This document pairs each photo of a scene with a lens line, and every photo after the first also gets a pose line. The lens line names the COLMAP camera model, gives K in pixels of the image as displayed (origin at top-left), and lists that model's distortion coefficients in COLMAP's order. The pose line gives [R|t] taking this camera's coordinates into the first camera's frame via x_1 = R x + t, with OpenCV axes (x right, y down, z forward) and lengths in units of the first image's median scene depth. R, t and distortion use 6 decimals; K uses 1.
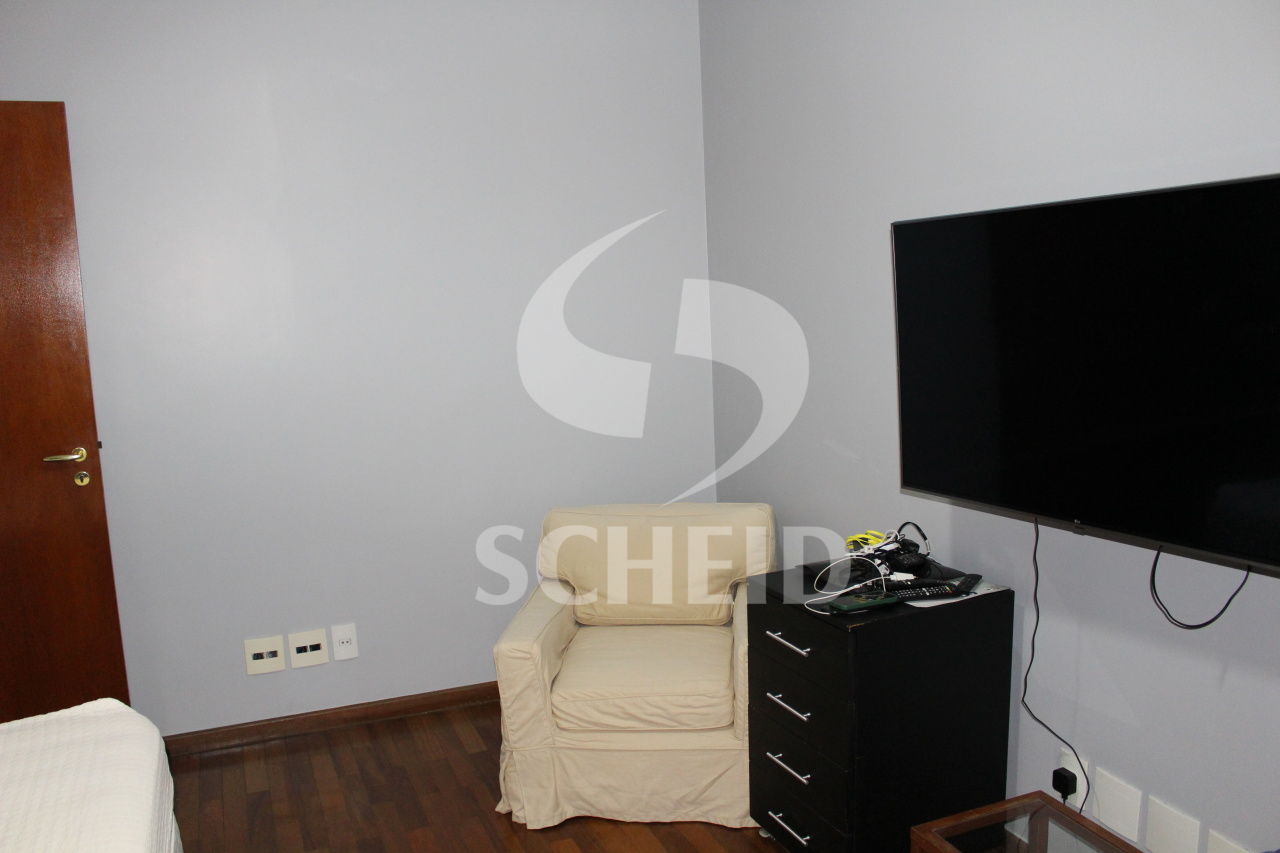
lens RADIAL K [[1116.4, 0, 641.9], [0, 1116.4, 387.9], [0, 0, 1]] dist [-0.178478, 0.114947]
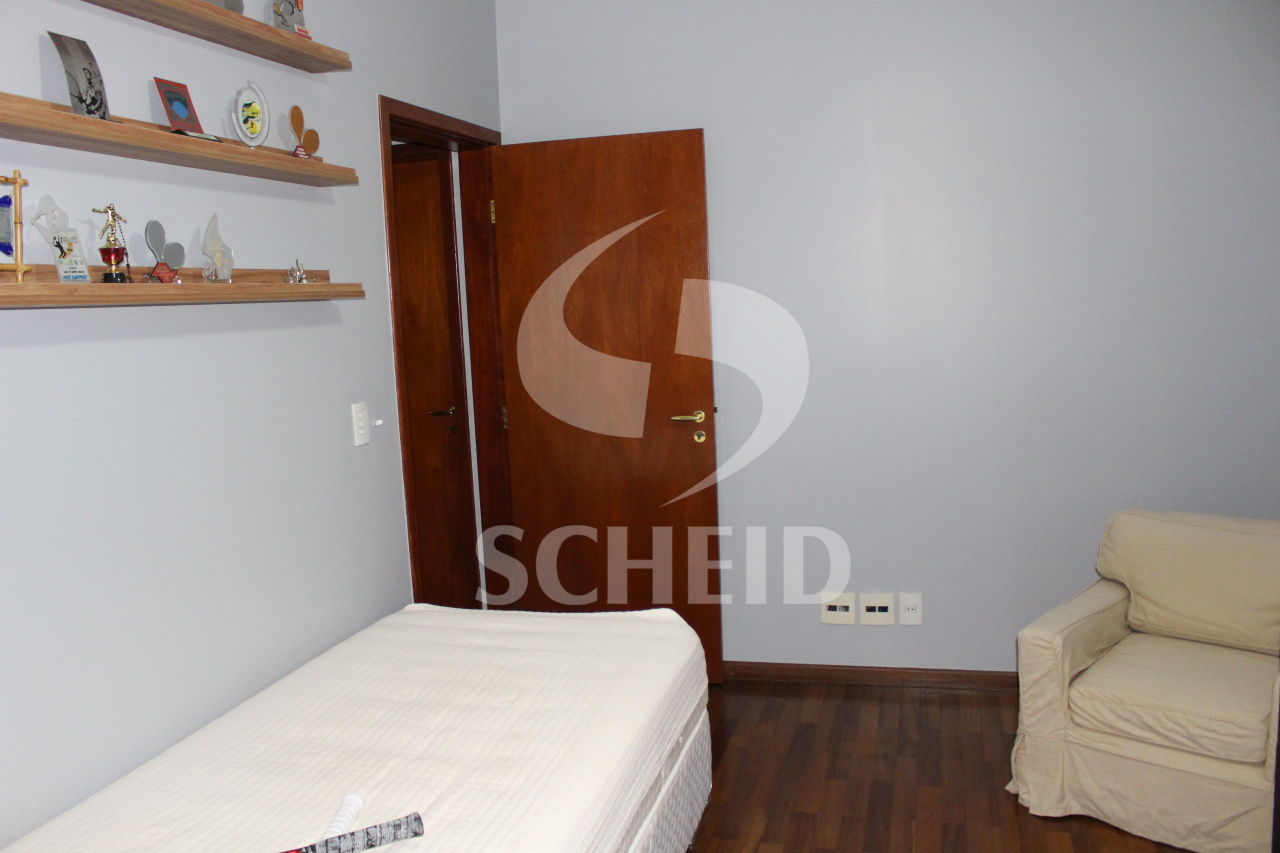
lens RADIAL K [[1116.4, 0, 641.9], [0, 1116.4, 387.9], [0, 0, 1]] dist [-0.178478, 0.114947]
pose [[0.773062, 0.063964, -0.631097, 0.220922], [-0.062083, 0.997756, 0.025078, 0.002023], [0.631285, 0.019794, 0.775298, -0.024132]]
